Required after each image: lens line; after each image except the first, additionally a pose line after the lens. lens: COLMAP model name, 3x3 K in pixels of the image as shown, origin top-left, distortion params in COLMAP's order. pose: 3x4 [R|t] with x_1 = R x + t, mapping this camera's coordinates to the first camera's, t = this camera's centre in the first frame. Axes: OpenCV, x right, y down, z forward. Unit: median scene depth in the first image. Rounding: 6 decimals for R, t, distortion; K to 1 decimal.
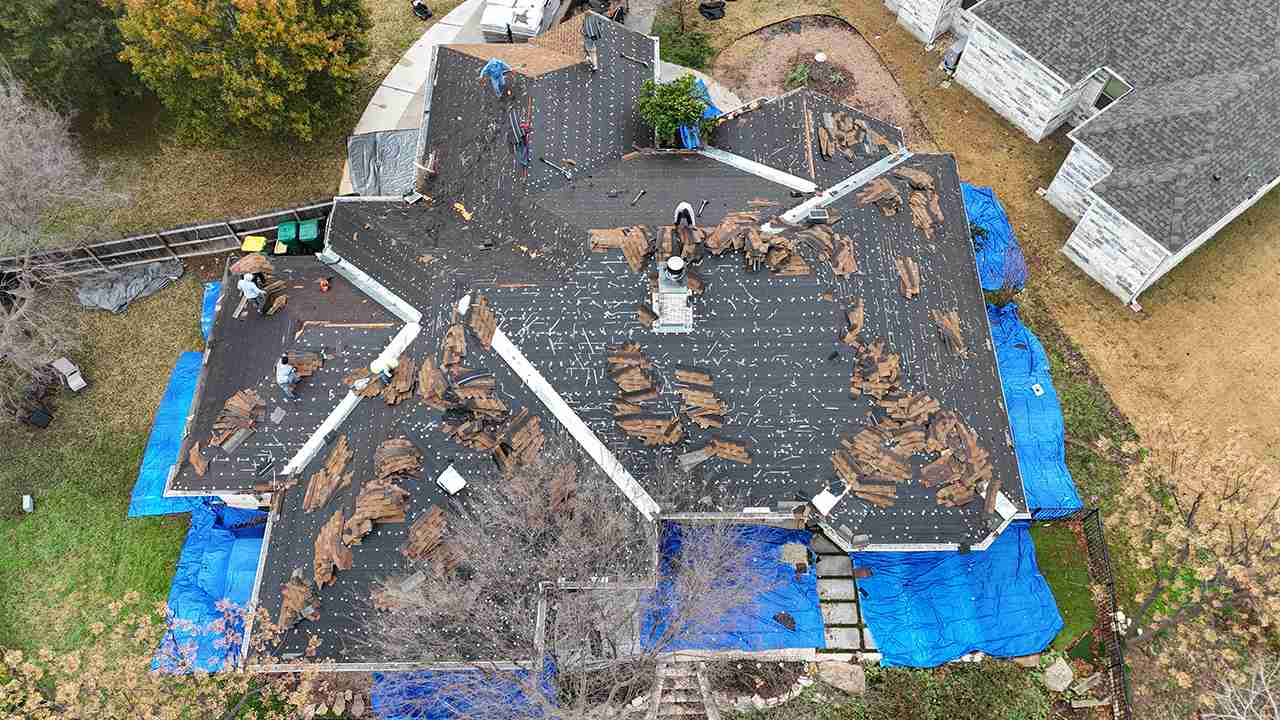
lens RADIAL K [[939.6, 0, 641.2], [0, 939.6, 362.1], [0, 0, 1]] dist [0.066383, -0.059639]
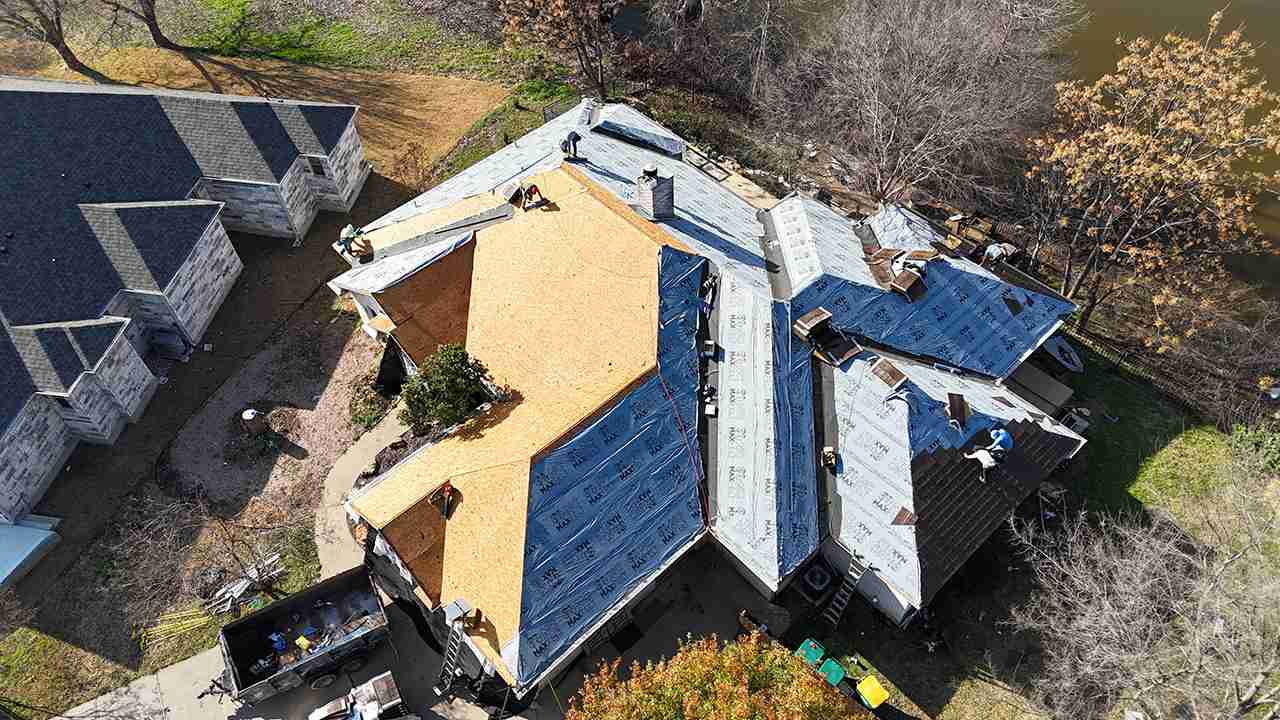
lens RADIAL K [[939.6, 0, 638.8], [0, 939.6, 357.7], [0, 0, 1]] dist [0.066383, -0.059639]
pose [[-0.677807, -0.541267, 0.497602, -0.566225], [0.669972, -0.175921, 0.721241, -0.847169], [-0.302846, 0.822242, 0.481874, 0.491235]]
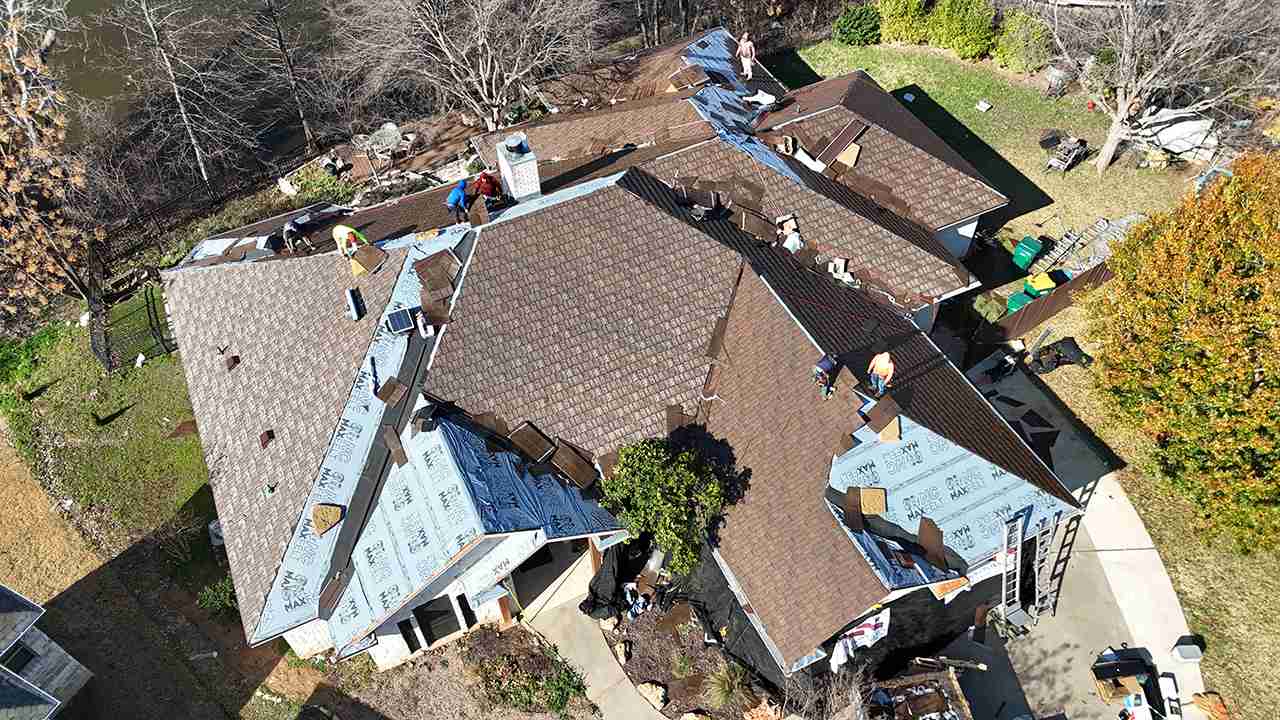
lens RADIAL K [[939.6, 0, 639.1], [0, 939.6, 364.0], [0, 0, 1]] dist [0.066383, -0.059639]
pose [[-0.898529, 0.359531, -0.251762, 0.198828], [-0.368110, -0.304888, 0.878373, -0.864595], [0.239043, 0.881919, 0.406297, 0.672046]]
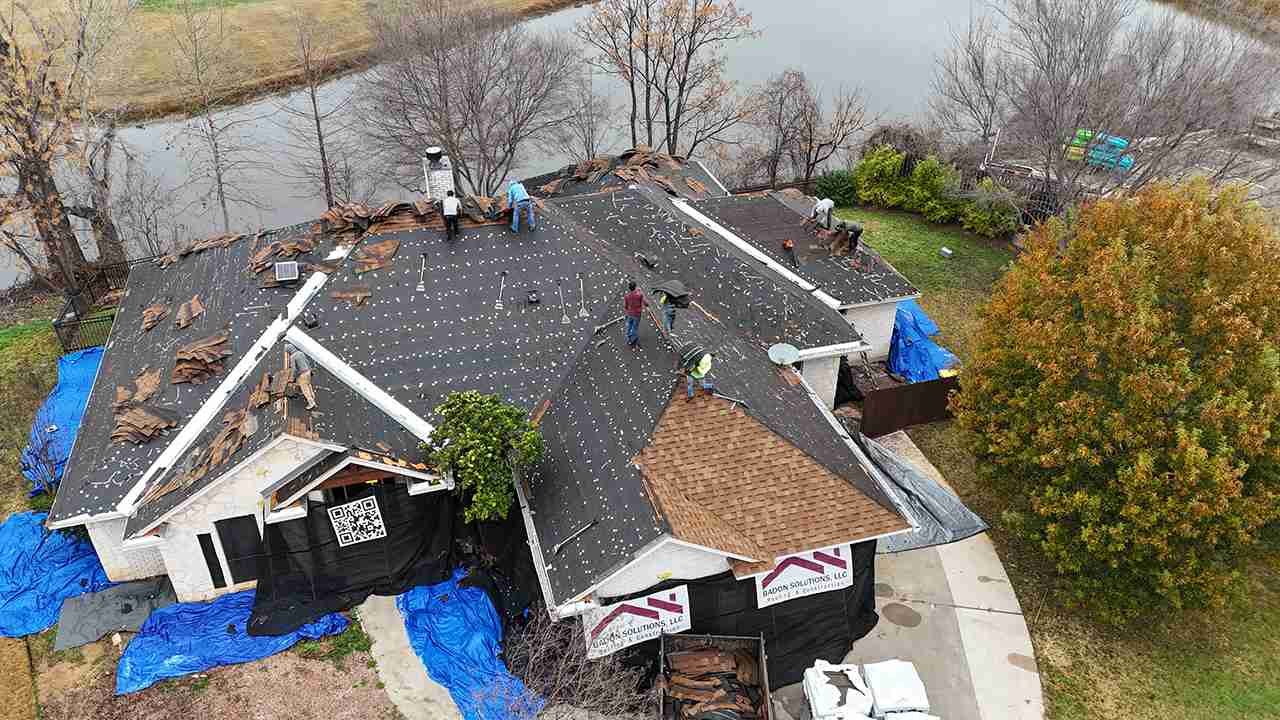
lens RADIAL K [[939.6, 0, 640.0], [0, 939.6, 363.9], [0, 0, 1]] dist [0.066383, -0.059639]
pose [[-0.959225, 0.165884, -0.228845, 0.078451], [-0.242312, -0.065818, 0.967963, -0.990794], [0.145507, 0.983946, 0.103330, 0.933085]]
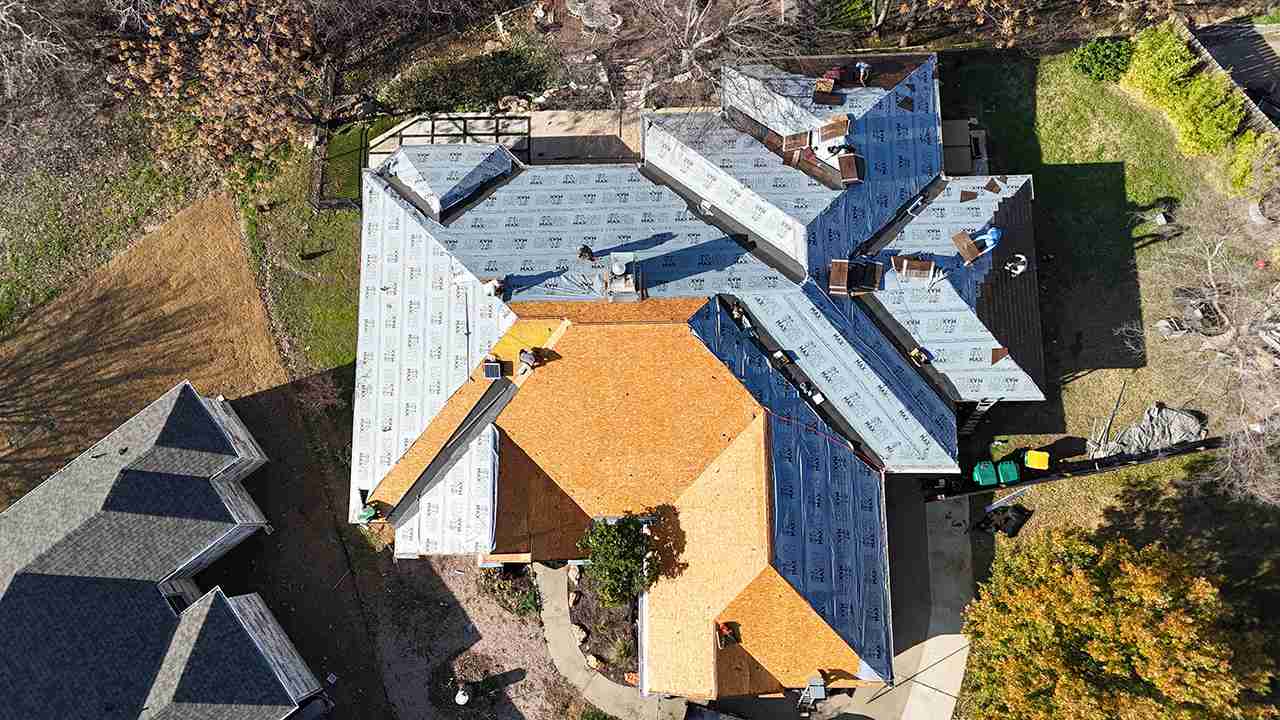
lens RADIAL K [[939.6, 0, 642.3], [0, 939.6, 358.8], [0, 0, 1]] dist [0.066383, -0.059639]
pose [[-0.998404, 0.017365, 0.053738, -0.043363], [0.019344, -0.788837, 0.614297, -0.737288], [0.053058, 0.614357, 0.787243, 0.115585]]
